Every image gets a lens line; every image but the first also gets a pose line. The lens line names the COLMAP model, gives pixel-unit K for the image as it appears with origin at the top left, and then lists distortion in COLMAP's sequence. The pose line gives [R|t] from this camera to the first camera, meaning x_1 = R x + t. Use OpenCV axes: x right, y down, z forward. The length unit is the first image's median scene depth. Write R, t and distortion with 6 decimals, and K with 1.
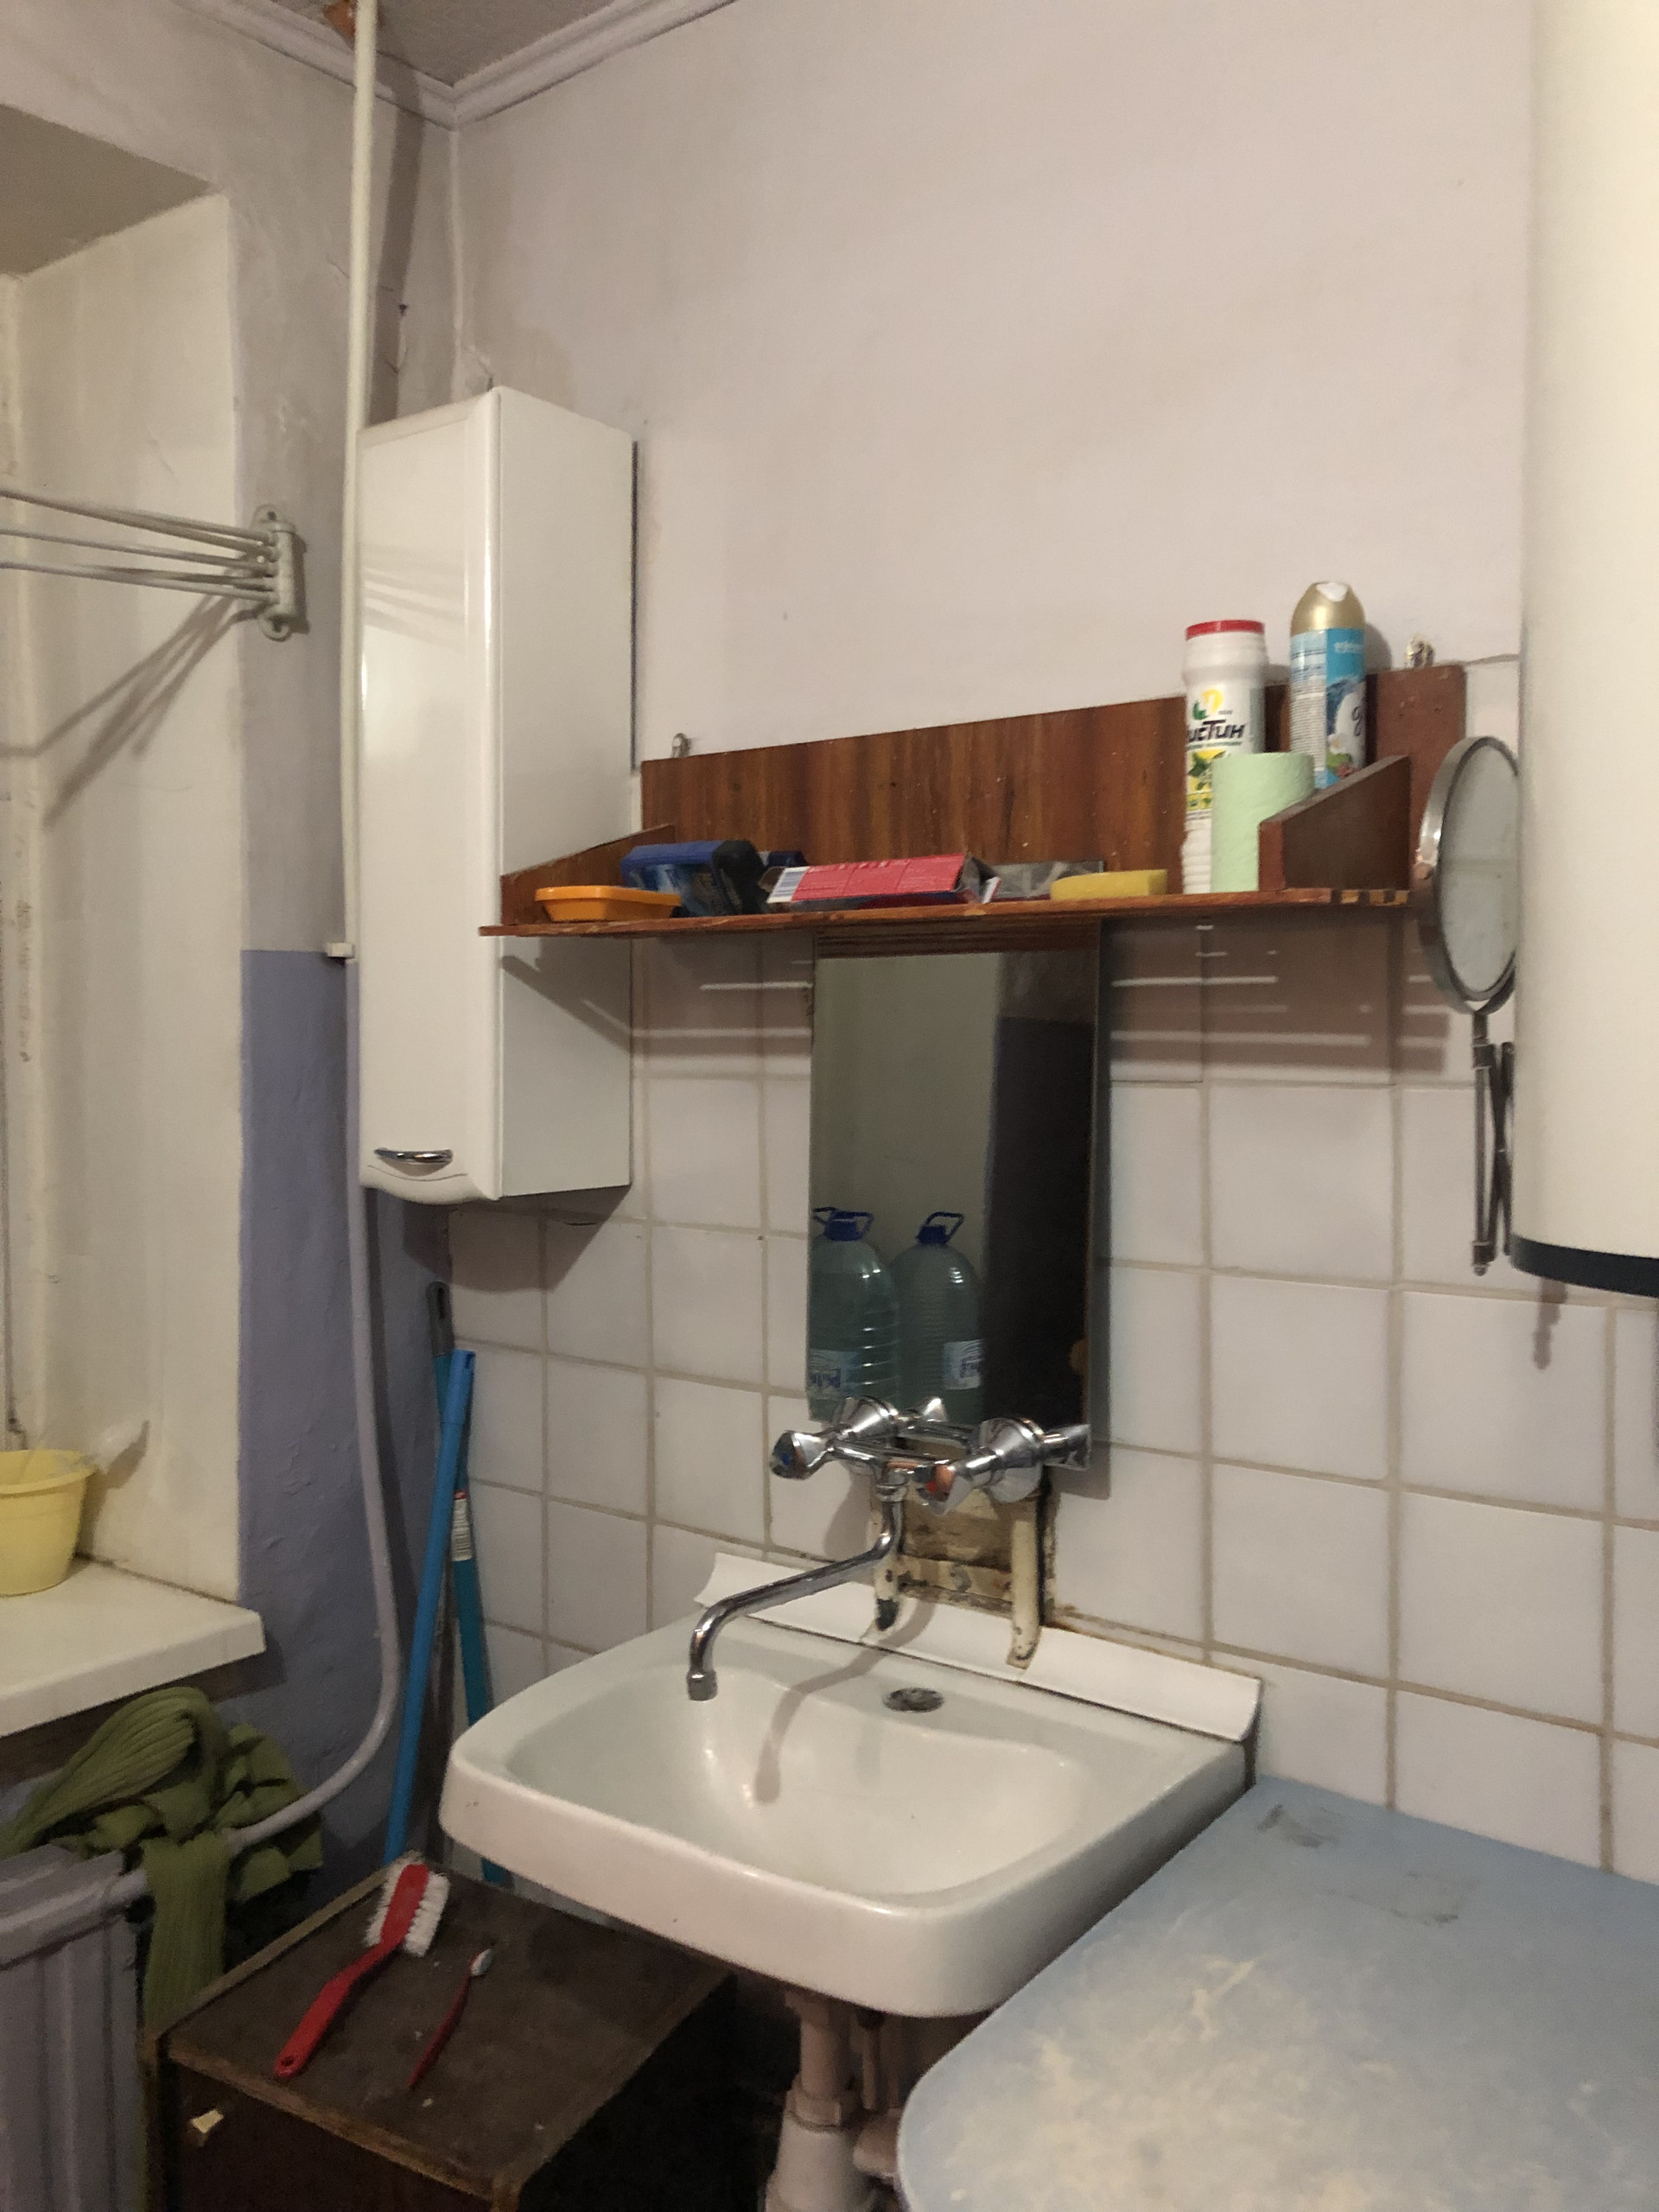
lens RADIAL K [[1791.1, 0, 841.7], [0, 1791.1, 1101.5], [0, 0, 1]] dist [0.017871, -0.013289]
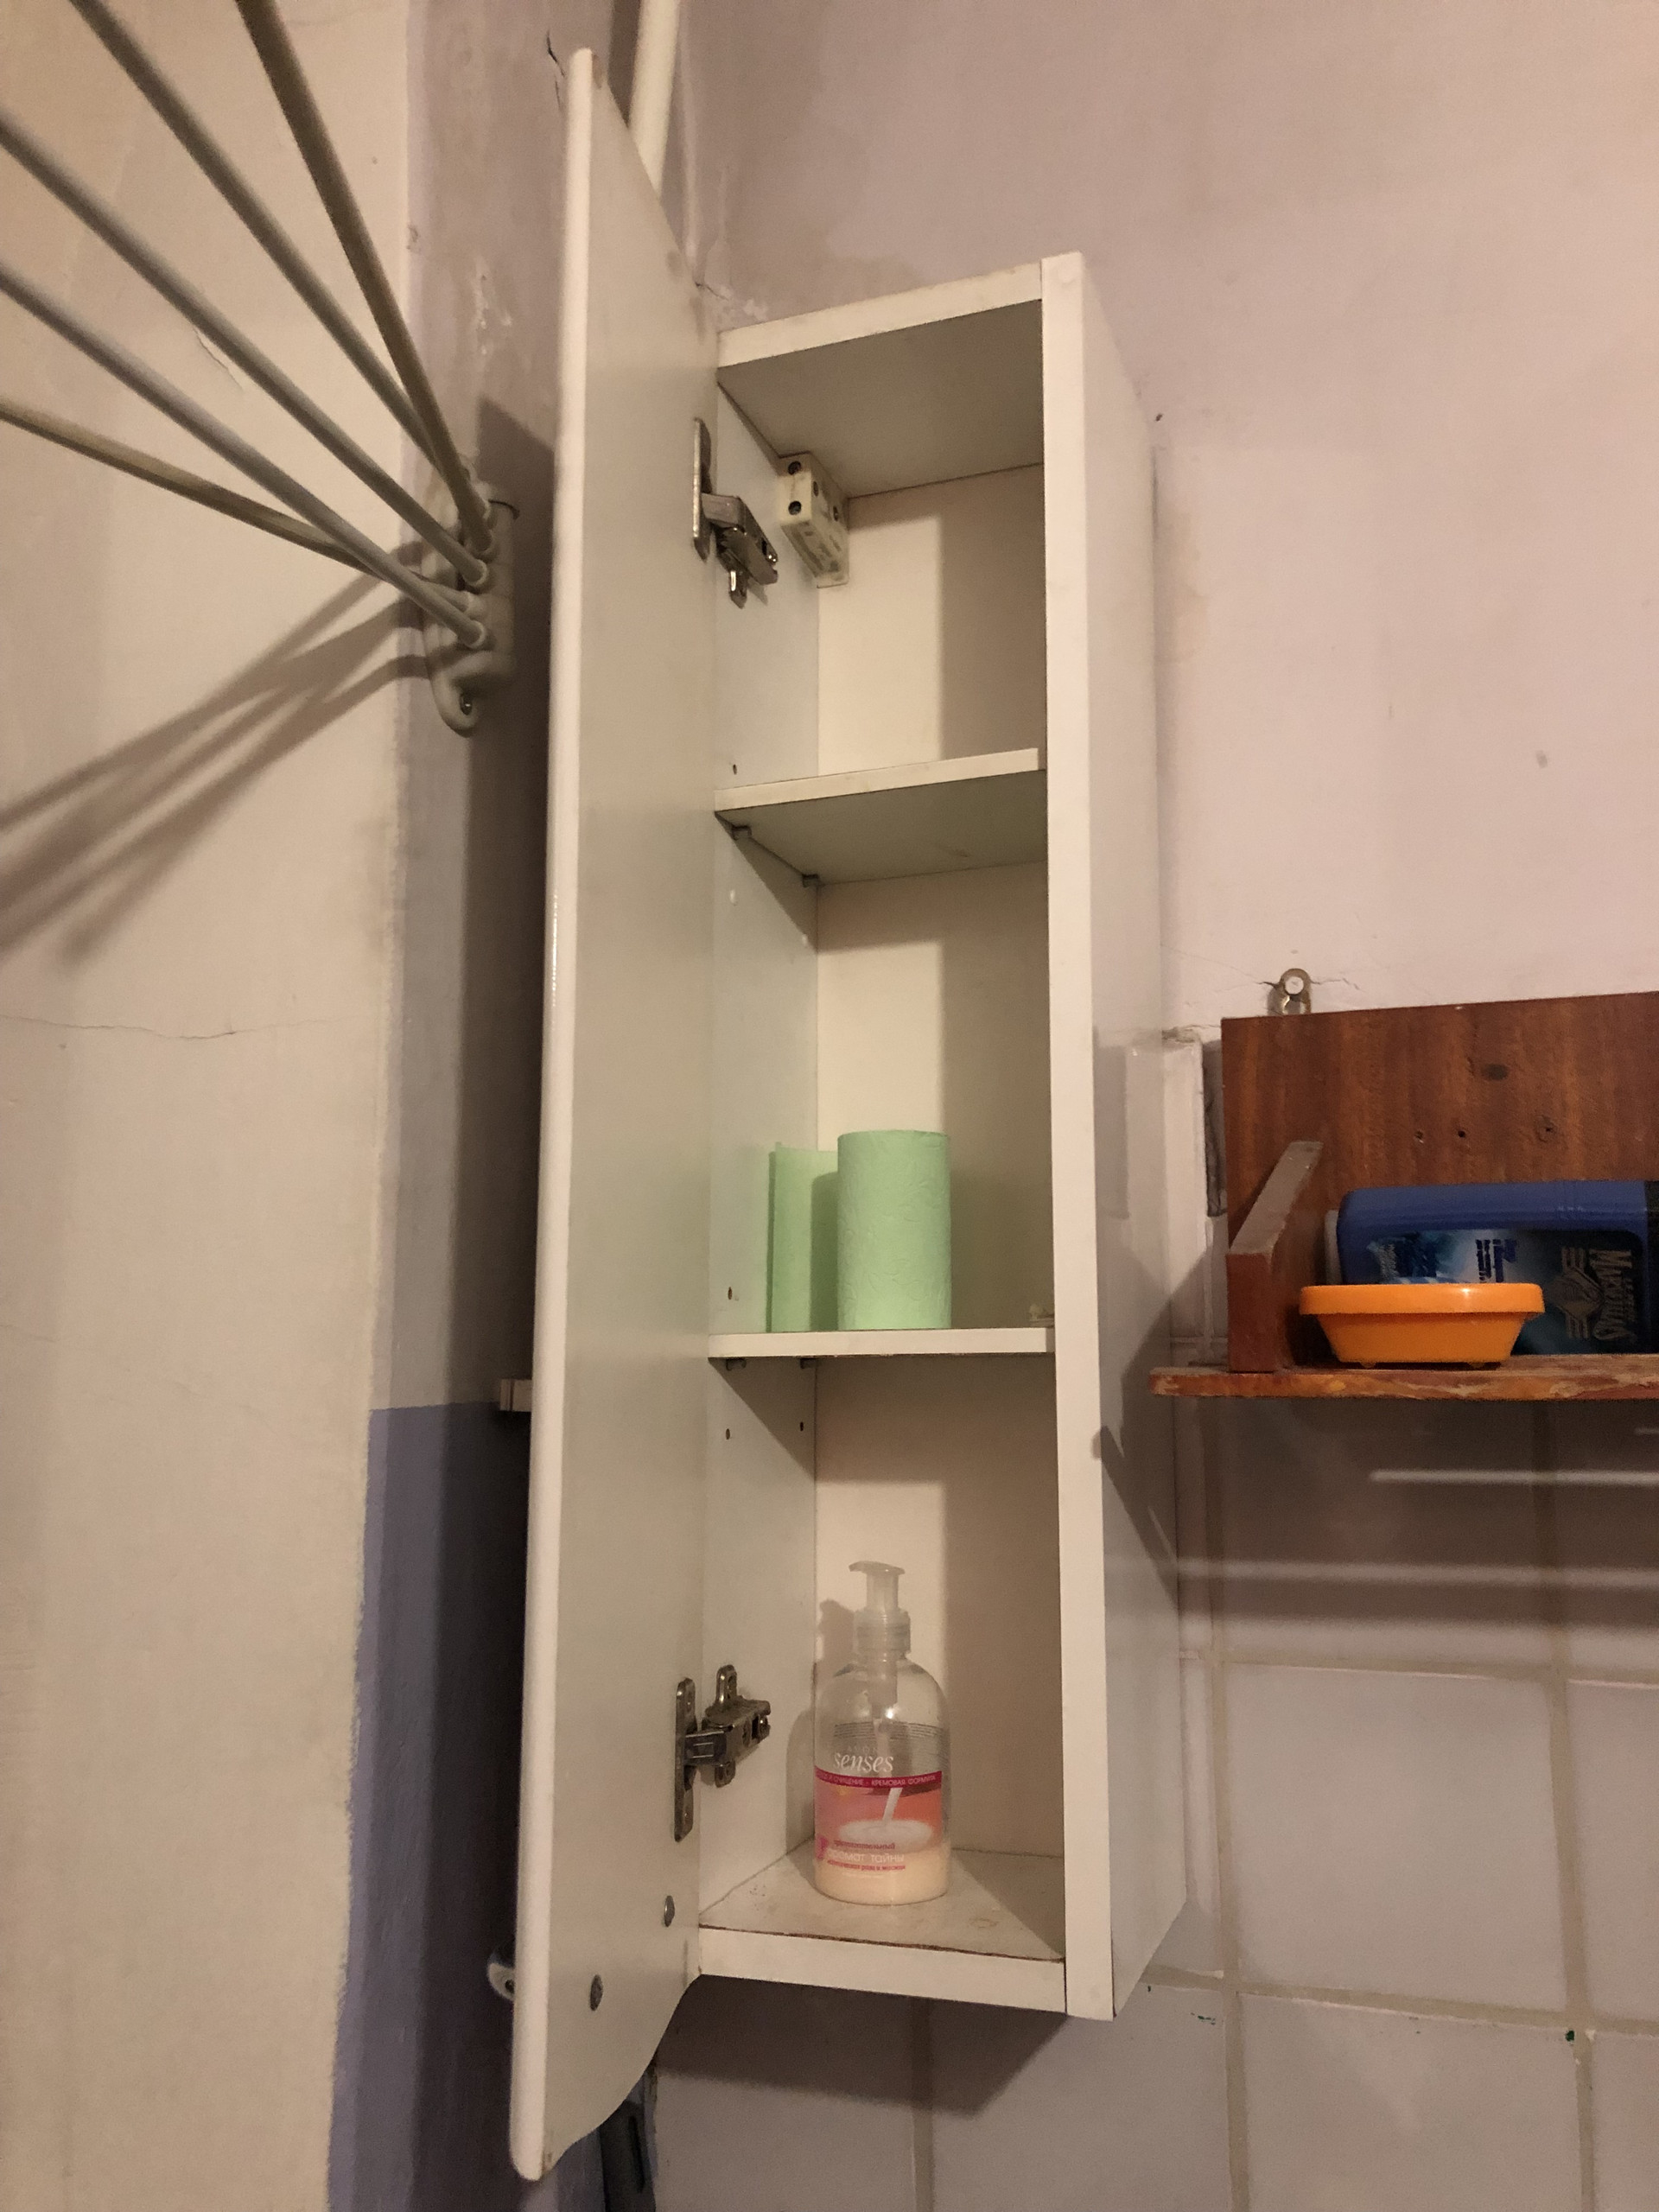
lens RADIAL K [[1791.1, 0, 828.0], [0, 1791.1, 1100.6], [0, 0, 1]] dist [0.017871, -0.013289]
pose [[0.951094, 0.035916, 0.306805, -0.370199], [0.021572, 0.983070, -0.181956, -0.078143], [-0.308146, 0.179675, 0.934218, 0.567090]]
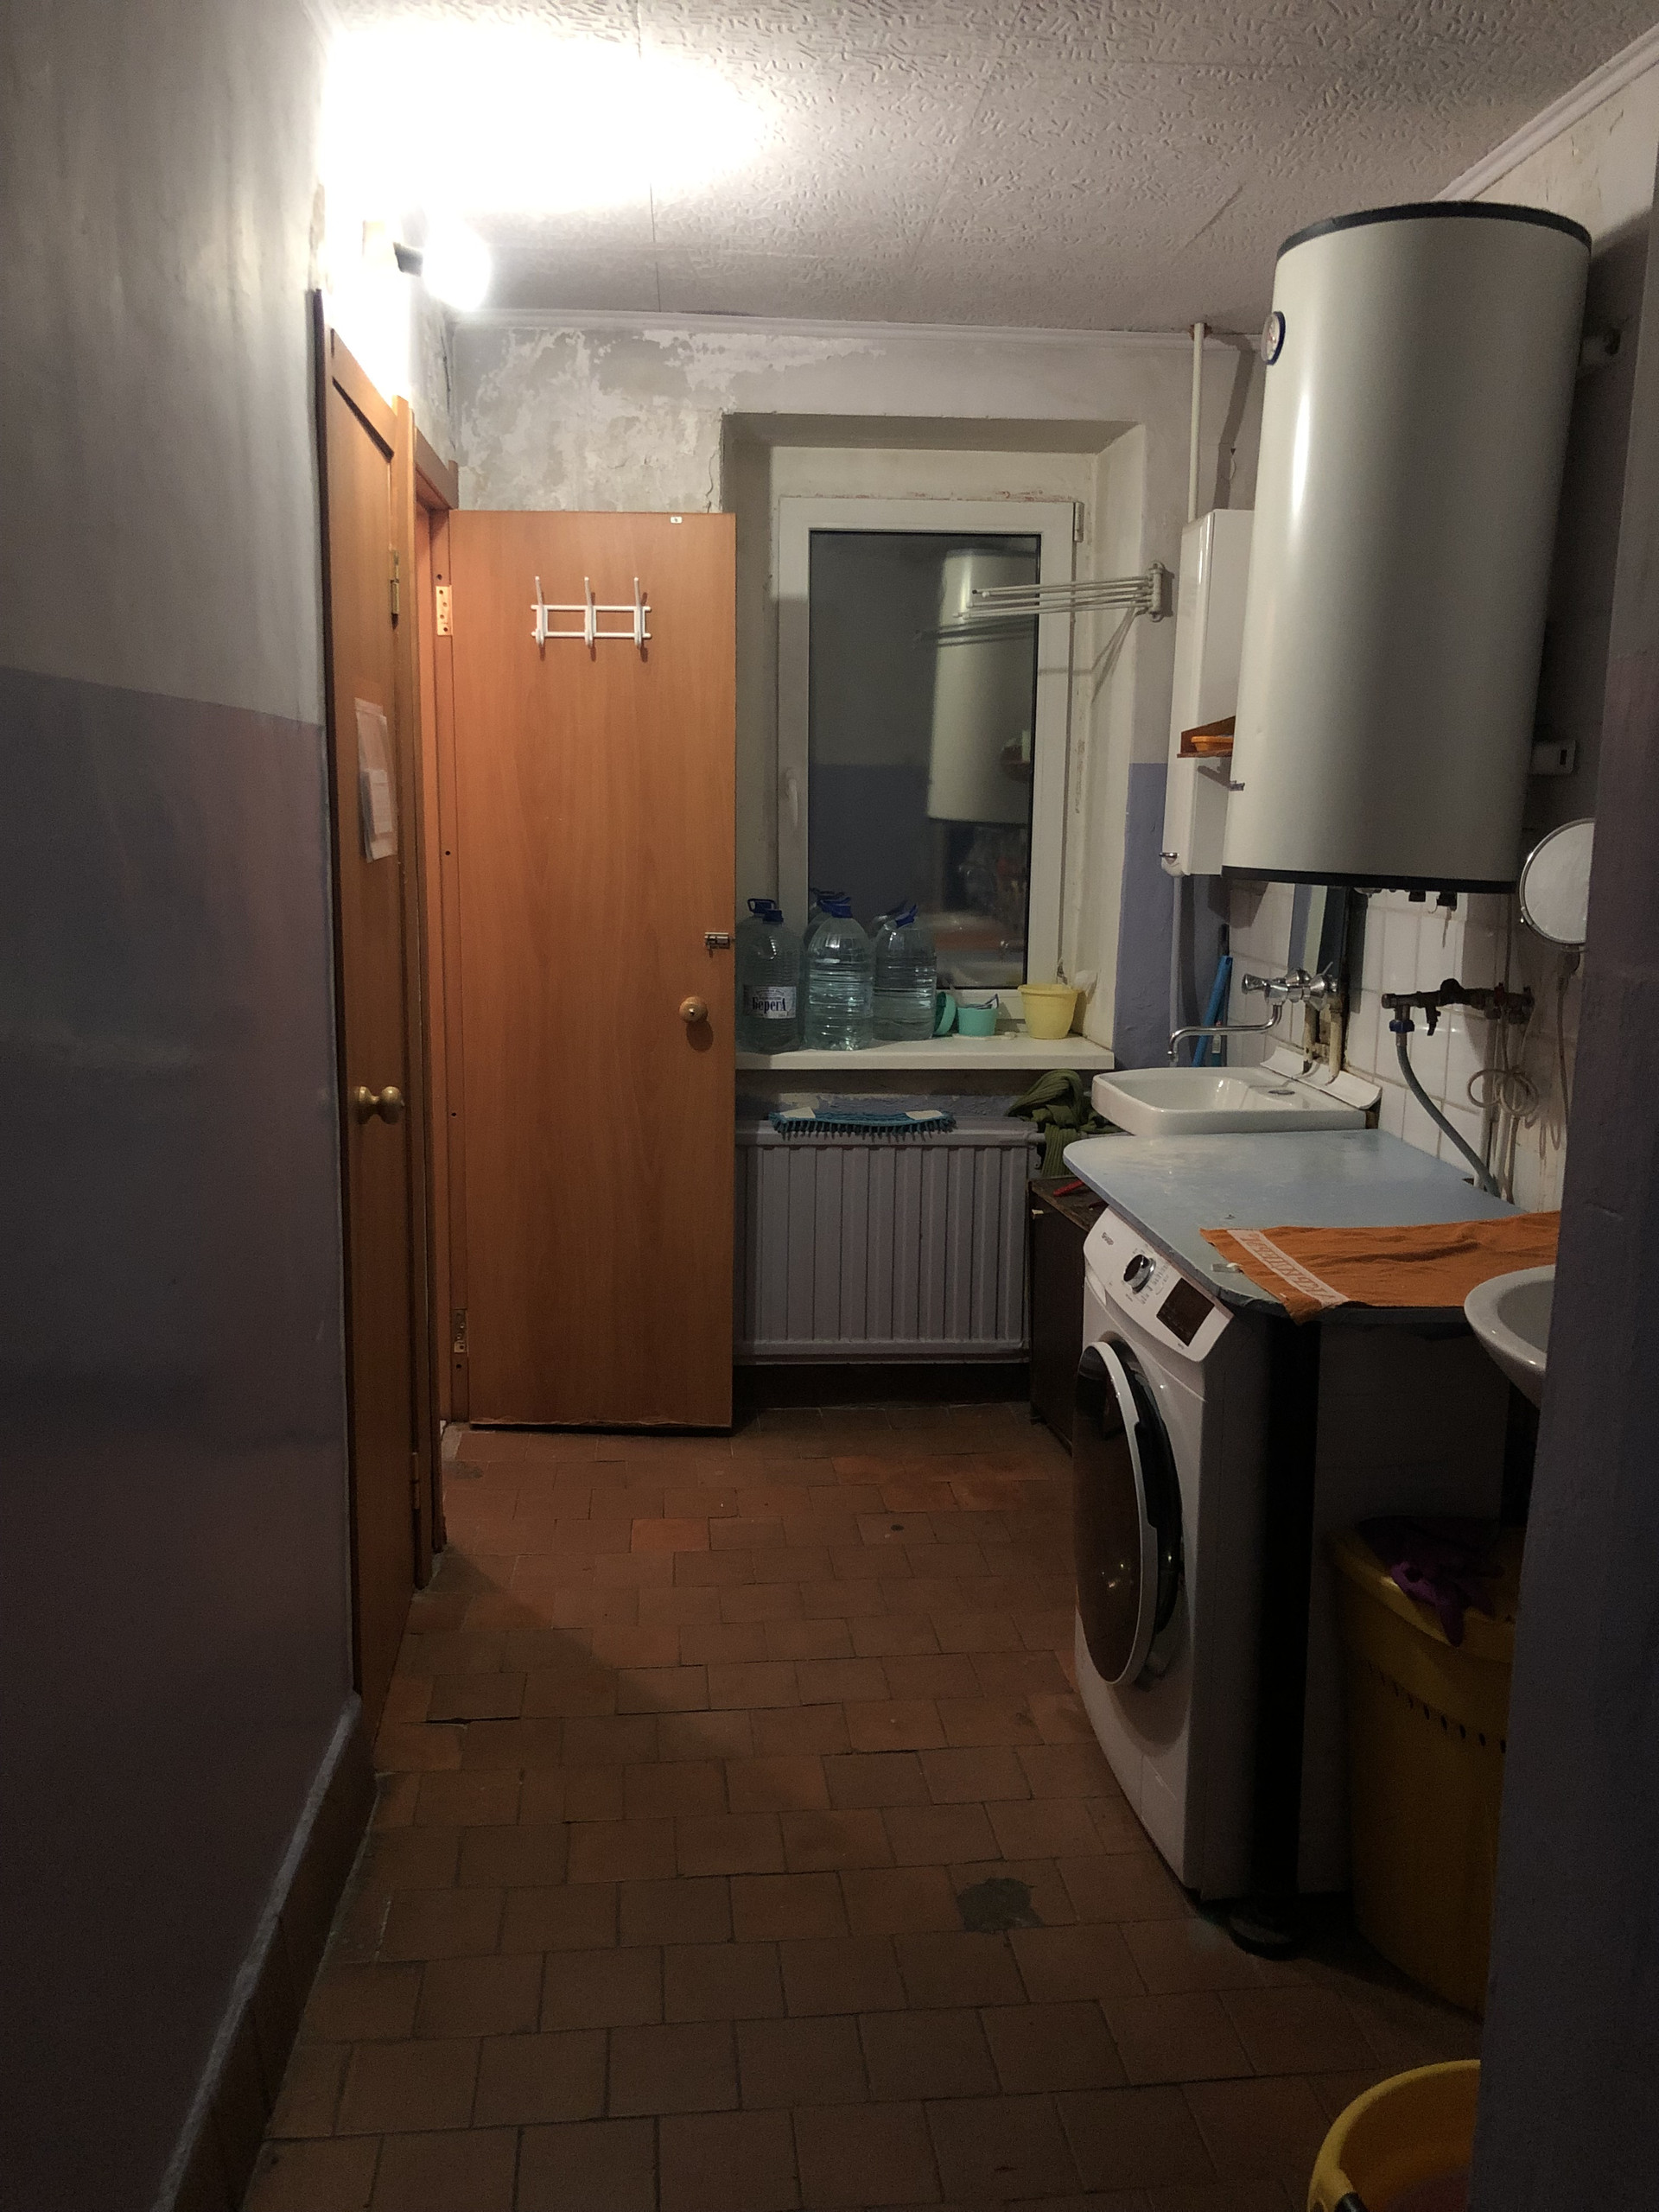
lens RADIAL K [[1791.1, 0, 827.6], [0, 1791.1, 1110.5], [0, 0, 1]] dist [0.017871, -0.013289]
pose [[0.673738, 0.140724, -0.725448, 1.137954], [-0.055171, 0.988539, 0.140520, 0.053713], [0.736908, -0.054650, 0.673780, -0.853868]]
